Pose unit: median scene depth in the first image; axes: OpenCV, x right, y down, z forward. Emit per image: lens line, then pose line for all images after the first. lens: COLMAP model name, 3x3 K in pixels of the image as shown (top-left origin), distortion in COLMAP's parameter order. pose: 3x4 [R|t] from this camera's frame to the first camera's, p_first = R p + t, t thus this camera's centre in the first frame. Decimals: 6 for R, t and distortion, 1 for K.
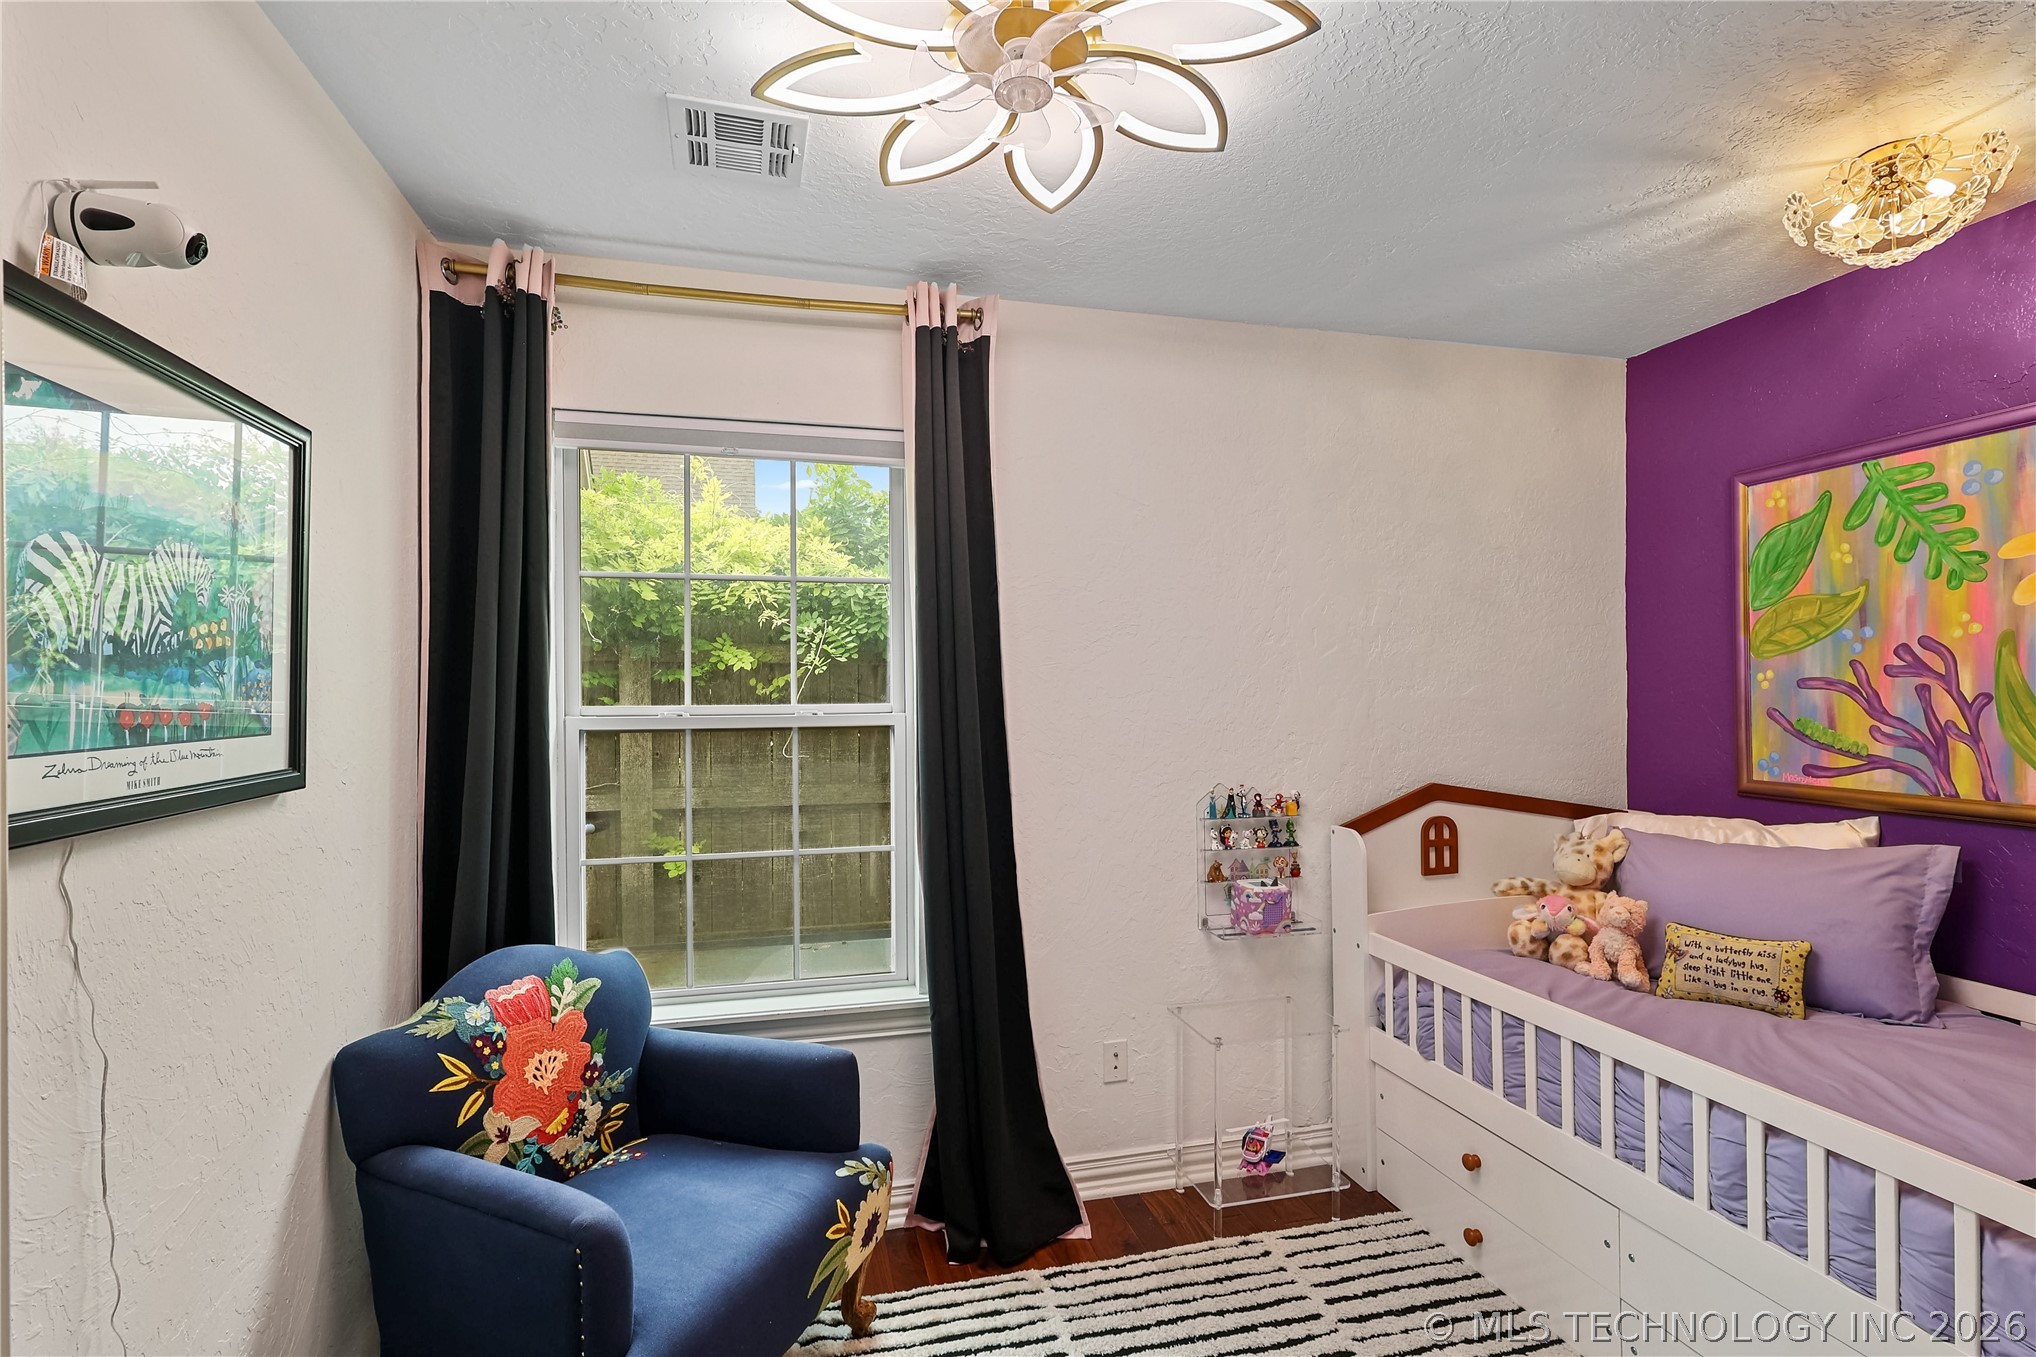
lens RADIAL K [[956.3, 0, 1017.1], [0, 956.3, 688.7], [0, 0, 1]] dist [0.000210, 0.001536]
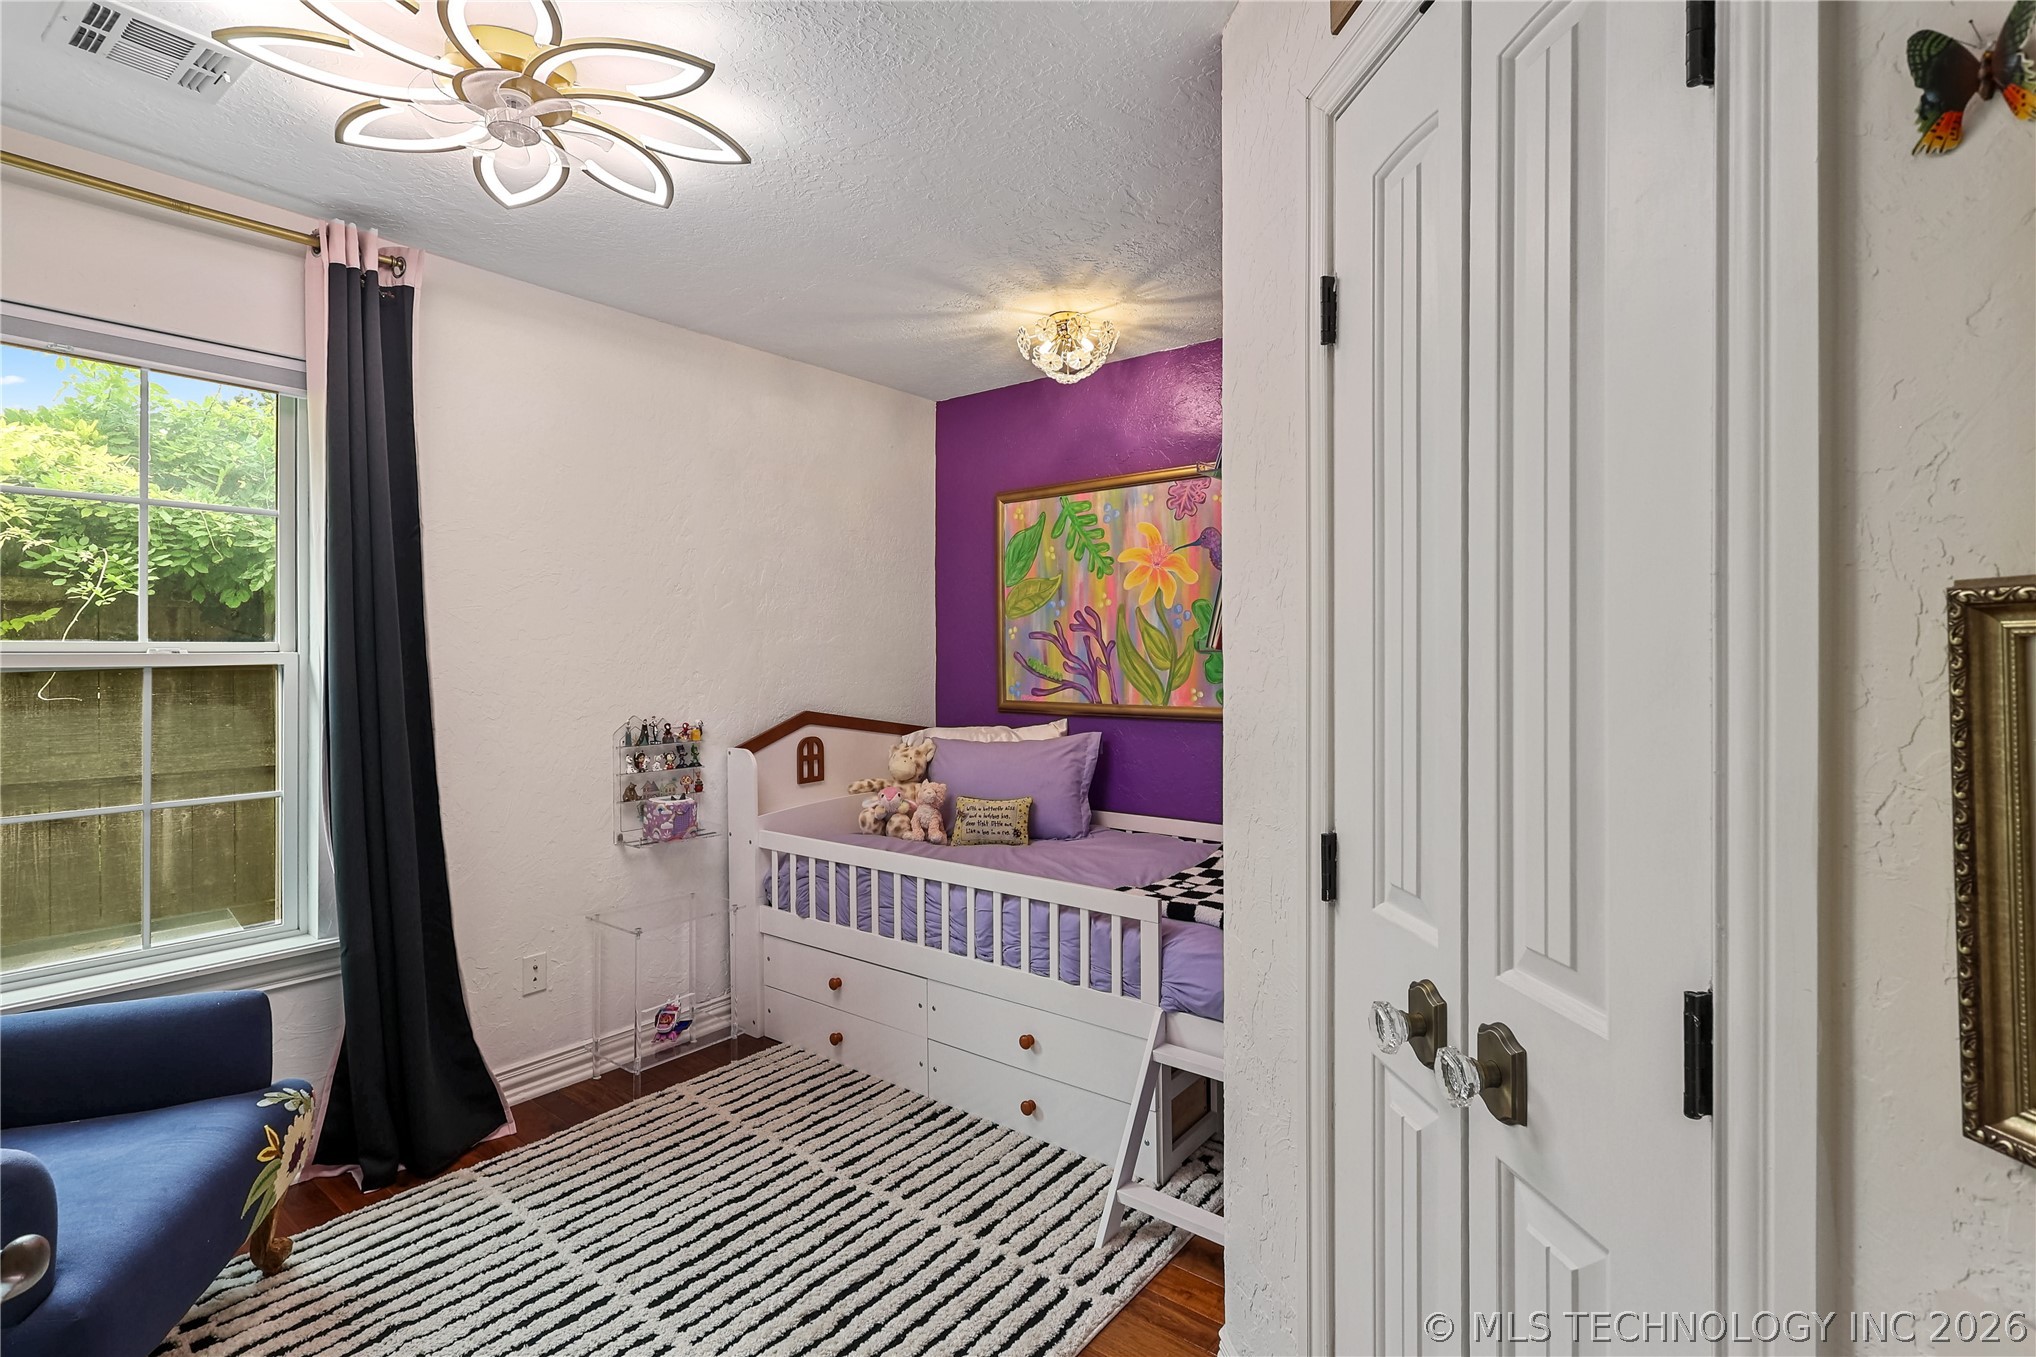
lens RADIAL K [[956.3, 0, 1022.2], [0, 956.3, 666.1], [0, 0, 1]] dist [0.000210, 0.001536]
pose [[0.794747, -0.003742, 0.606929, -0.134861], [-0.004782, 0.999911, 0.012427, 0.026785], [-0.606922, -0.012779, 0.794659, -0.230458]]
